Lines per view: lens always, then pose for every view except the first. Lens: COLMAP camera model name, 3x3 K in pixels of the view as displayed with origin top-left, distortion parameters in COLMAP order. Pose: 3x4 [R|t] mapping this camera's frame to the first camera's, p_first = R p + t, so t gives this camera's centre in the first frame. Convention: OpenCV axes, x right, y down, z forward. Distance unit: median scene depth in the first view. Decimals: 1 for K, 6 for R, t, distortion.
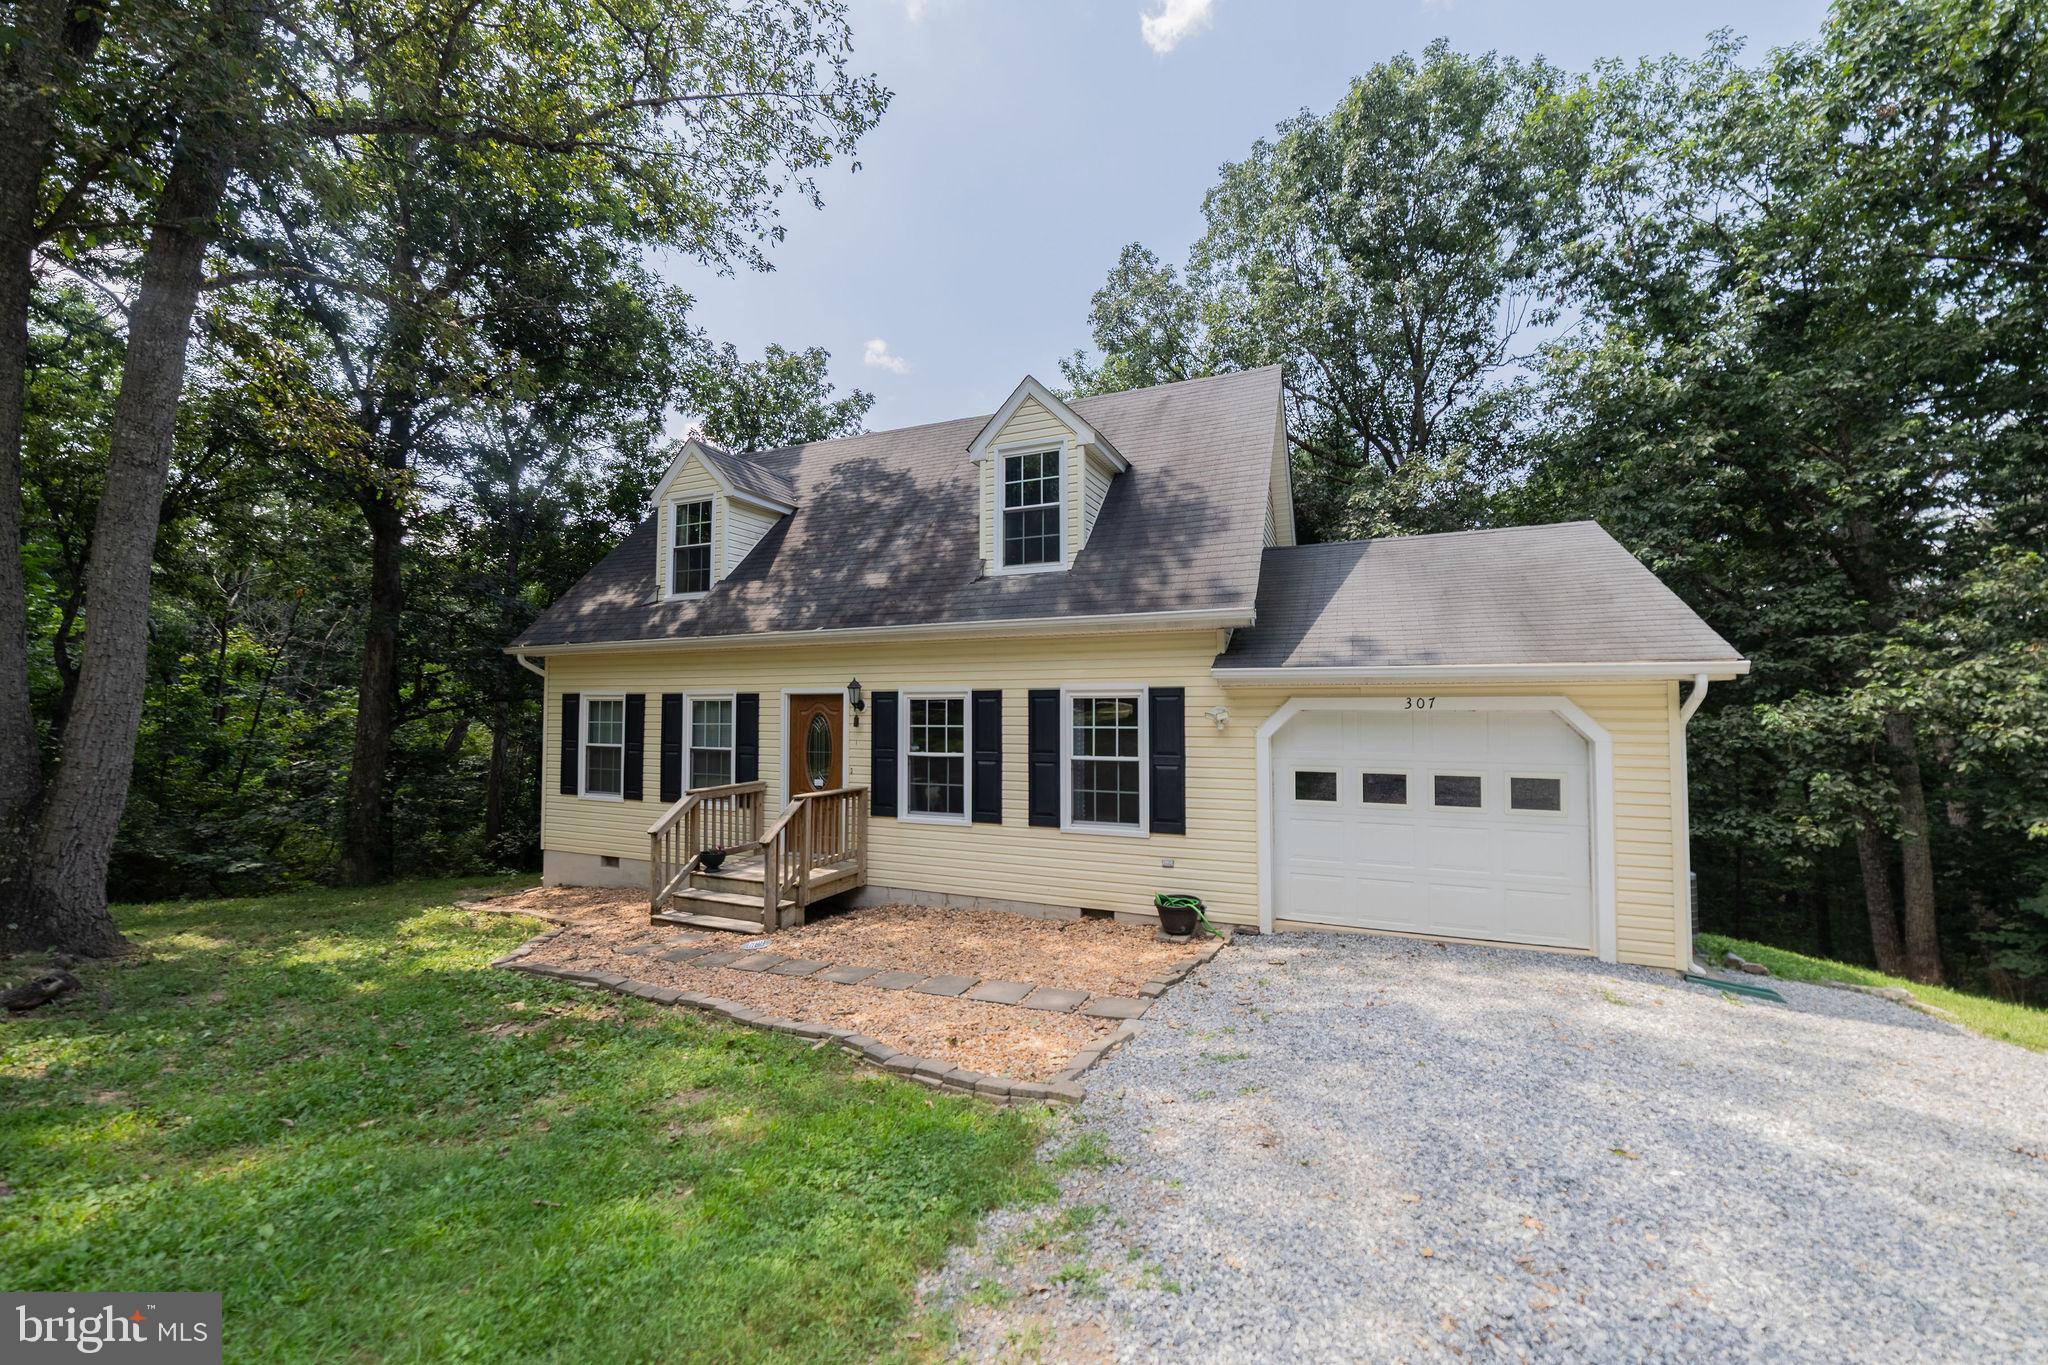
lens RADIAL K [[818.2, 0, 1024.0], [0, 818.2, 682.5], [0, 0, 1]] dist [-0.027761, -0.000035]
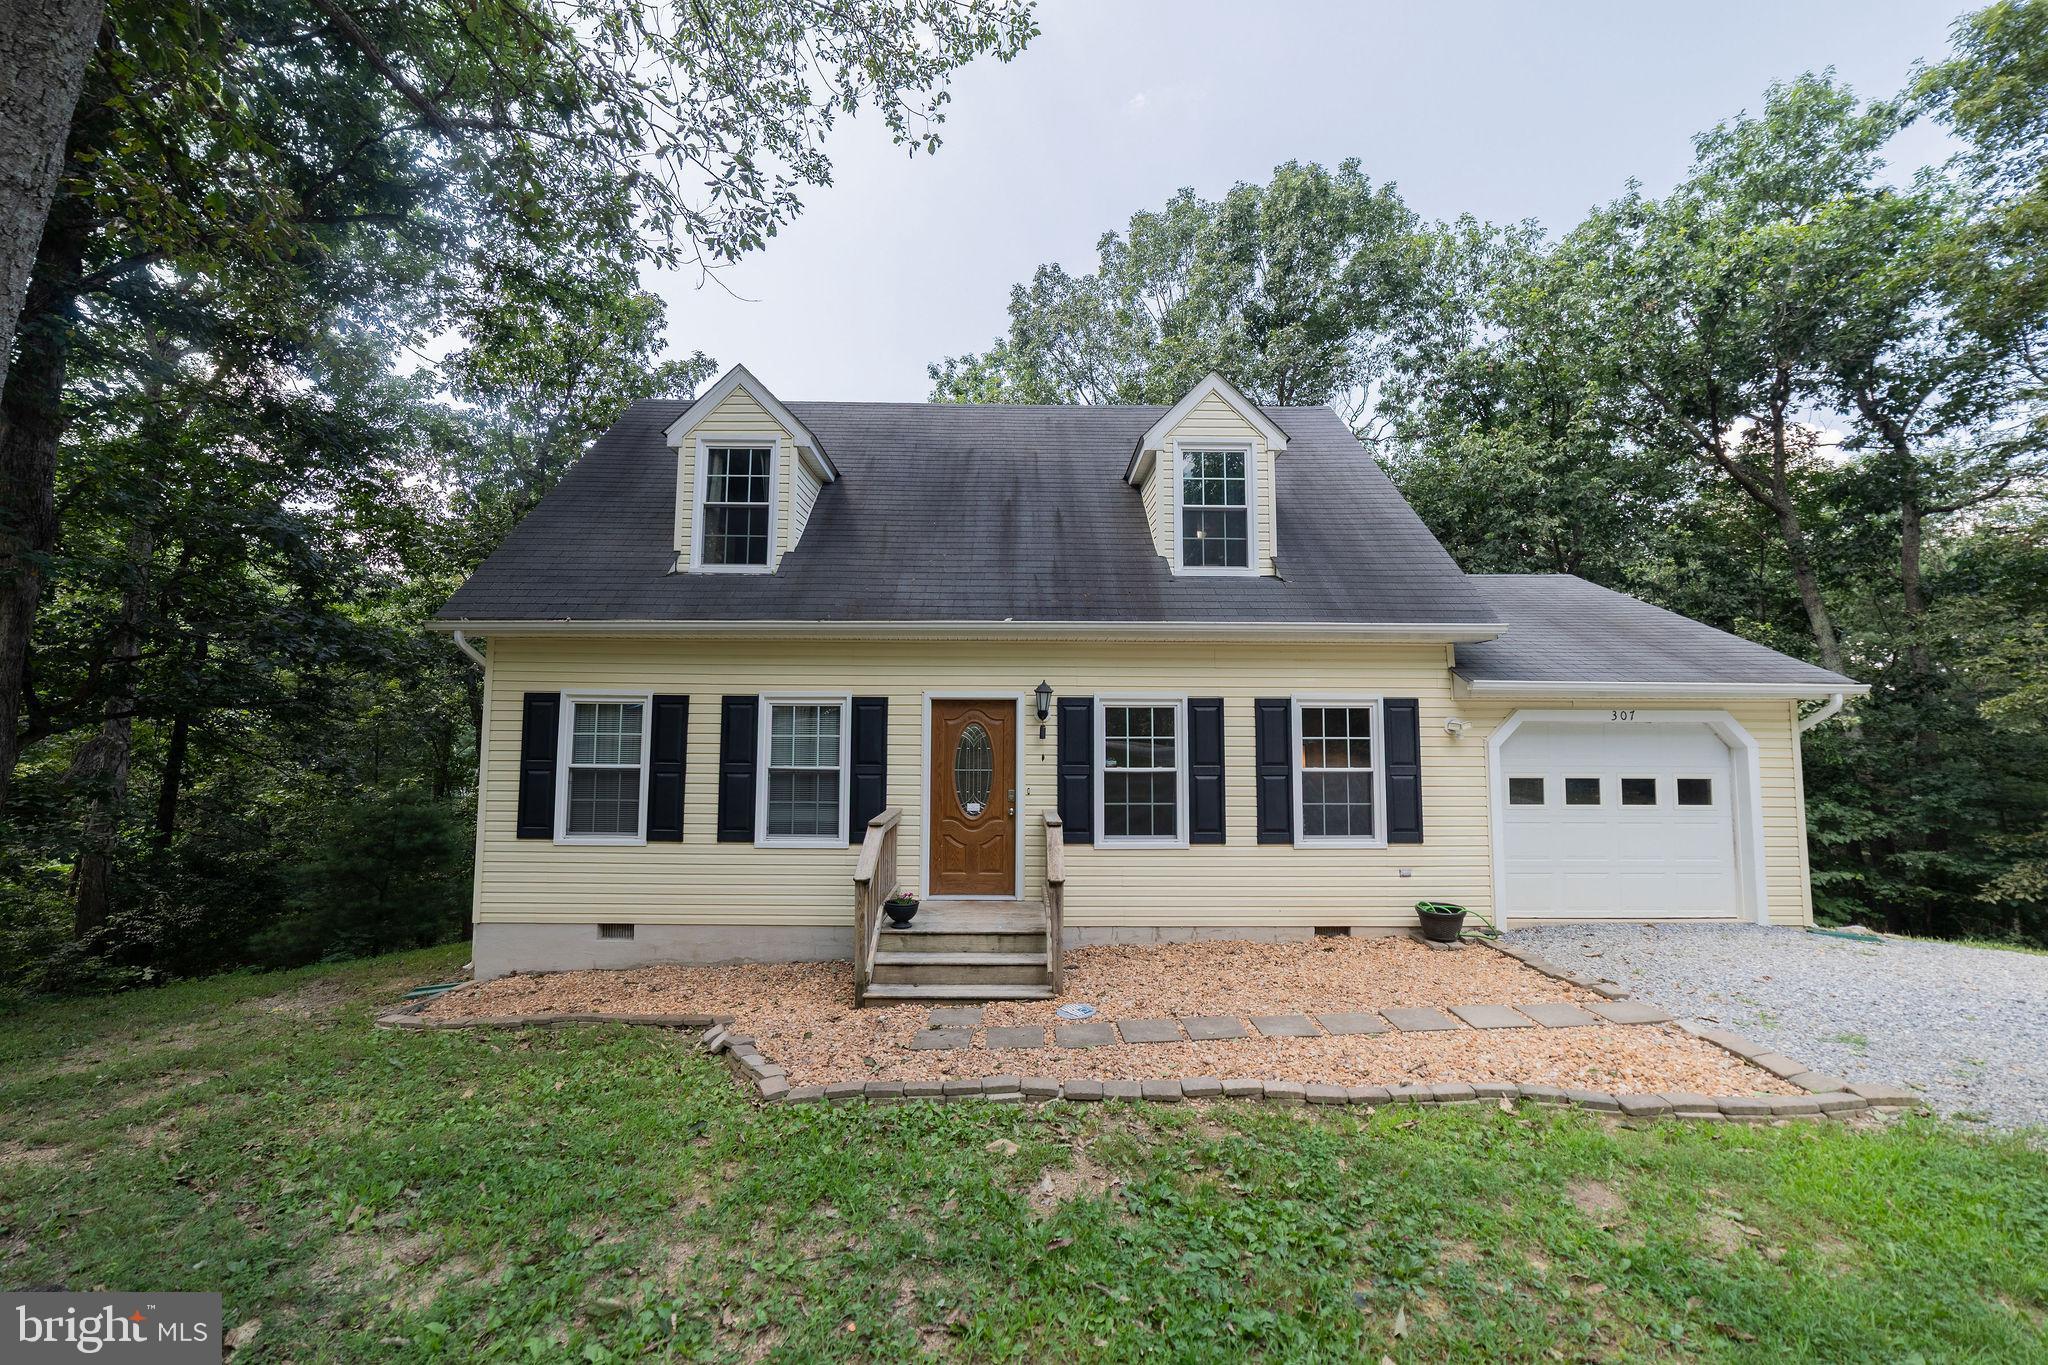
lens RADIAL K [[795.8, 0, 1028.8], [0, 795.8, 660.9], [0, 0, 1]] dist [-0.024951, 0.009966]
pose [[0.909437, 0.035090, 0.414359, -0.578143], [-0.018902, 0.998892, -0.043105, 0.009263], [-0.415413, 0.031369, 0.909092, 0.258915]]
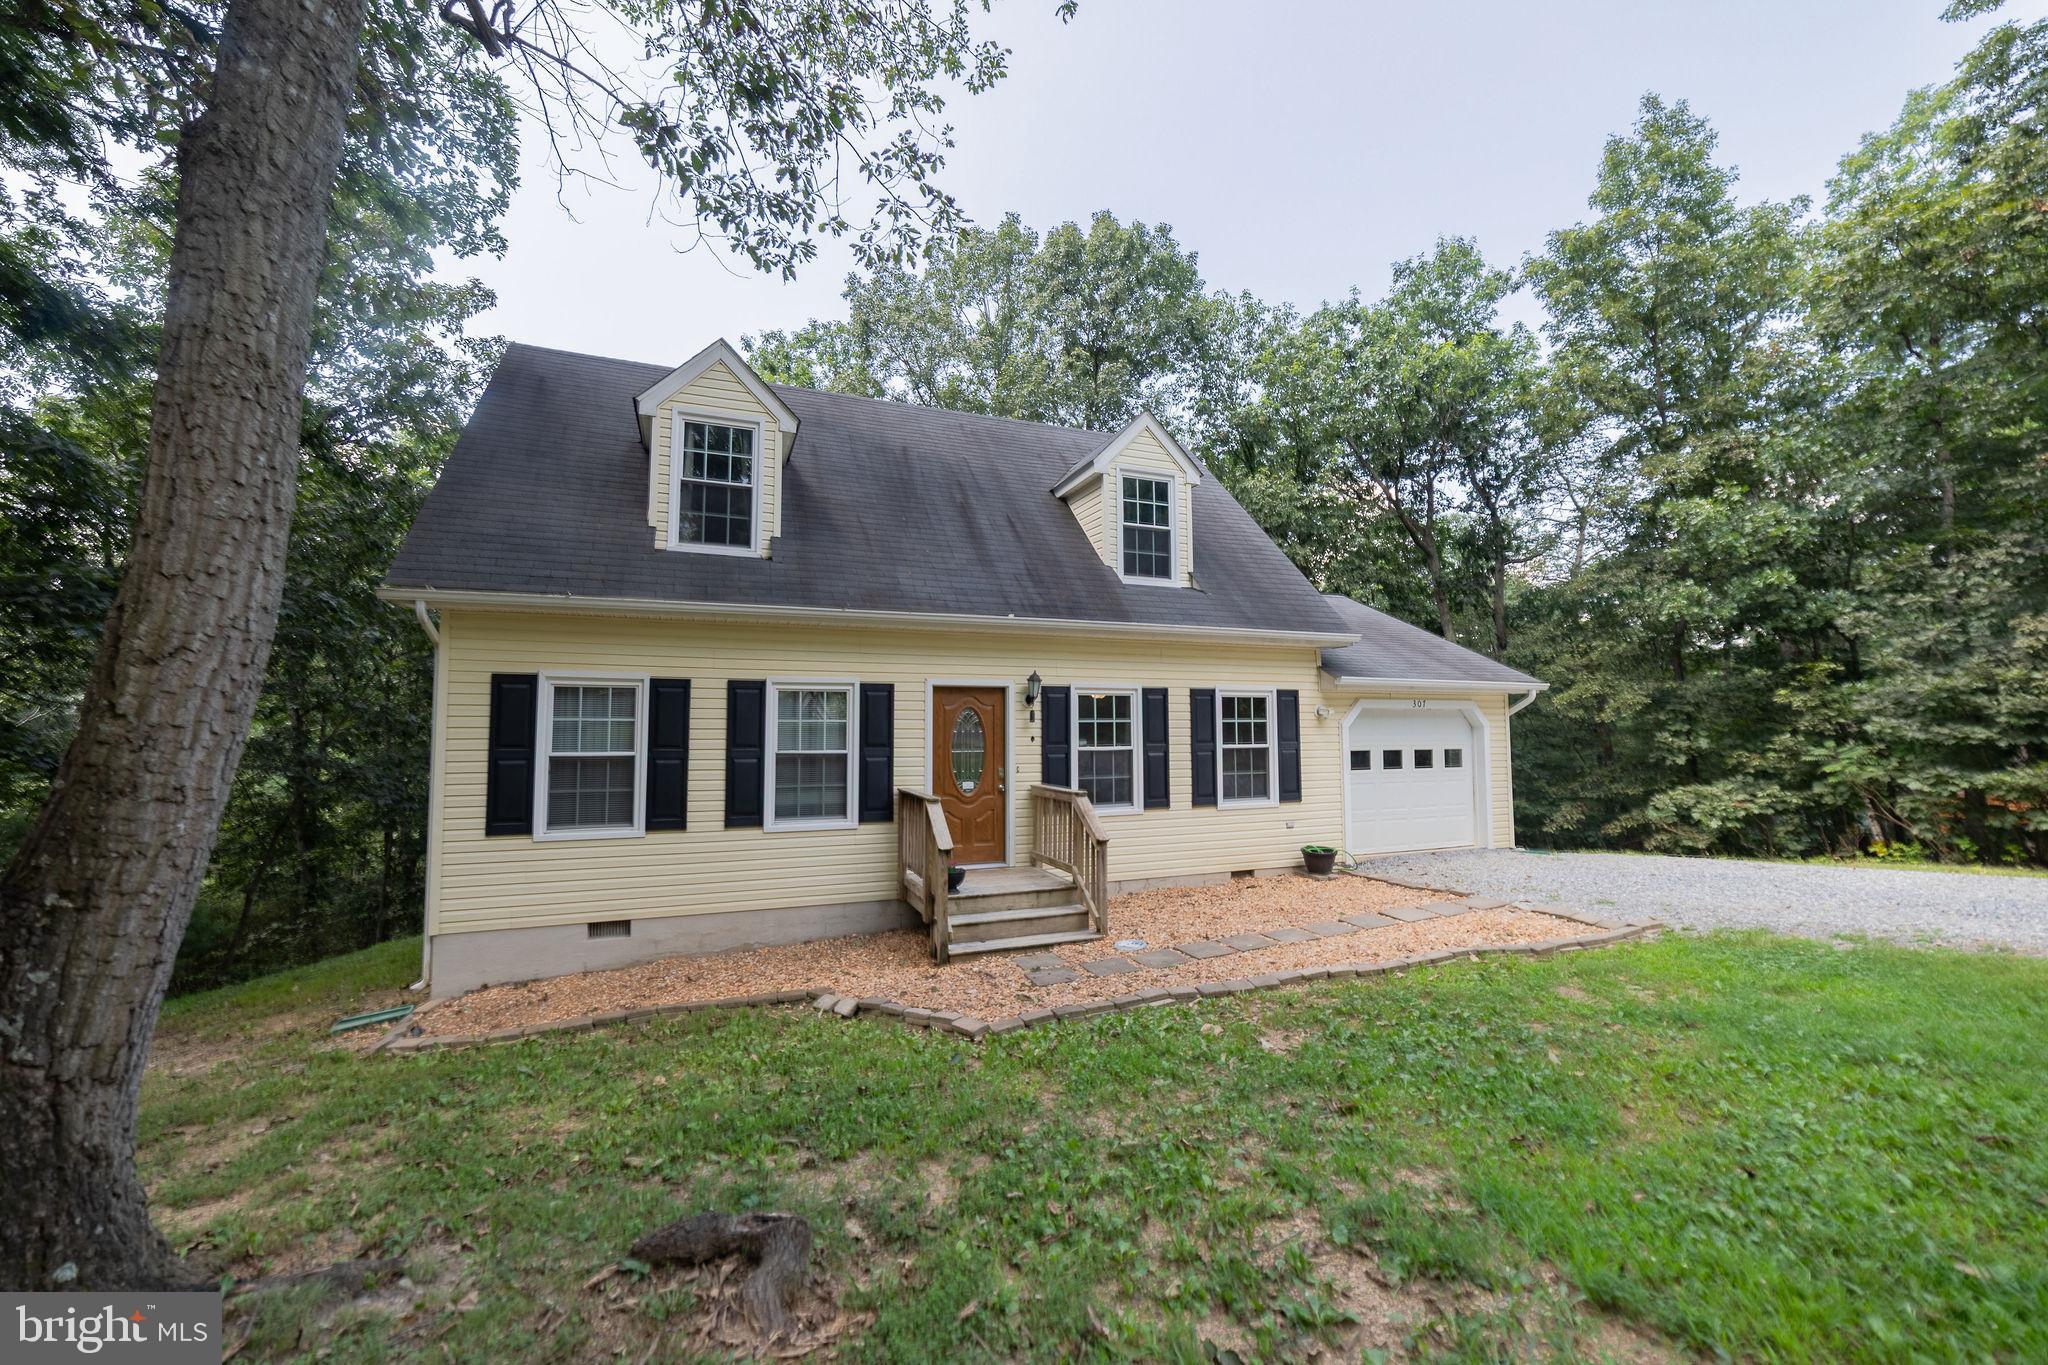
lens RADIAL K [[795.8, 0, 1028.8], [0, 795.8, 660.9], [0, 0, 1]] dist [-0.024951, 0.009966]
pose [[0.698872, 0.049000, 0.713566, -0.899938], [-0.029373, 0.998775, -0.039817, 0.019916], [-0.714643, 0.006867, 0.699455, 0.358761]]
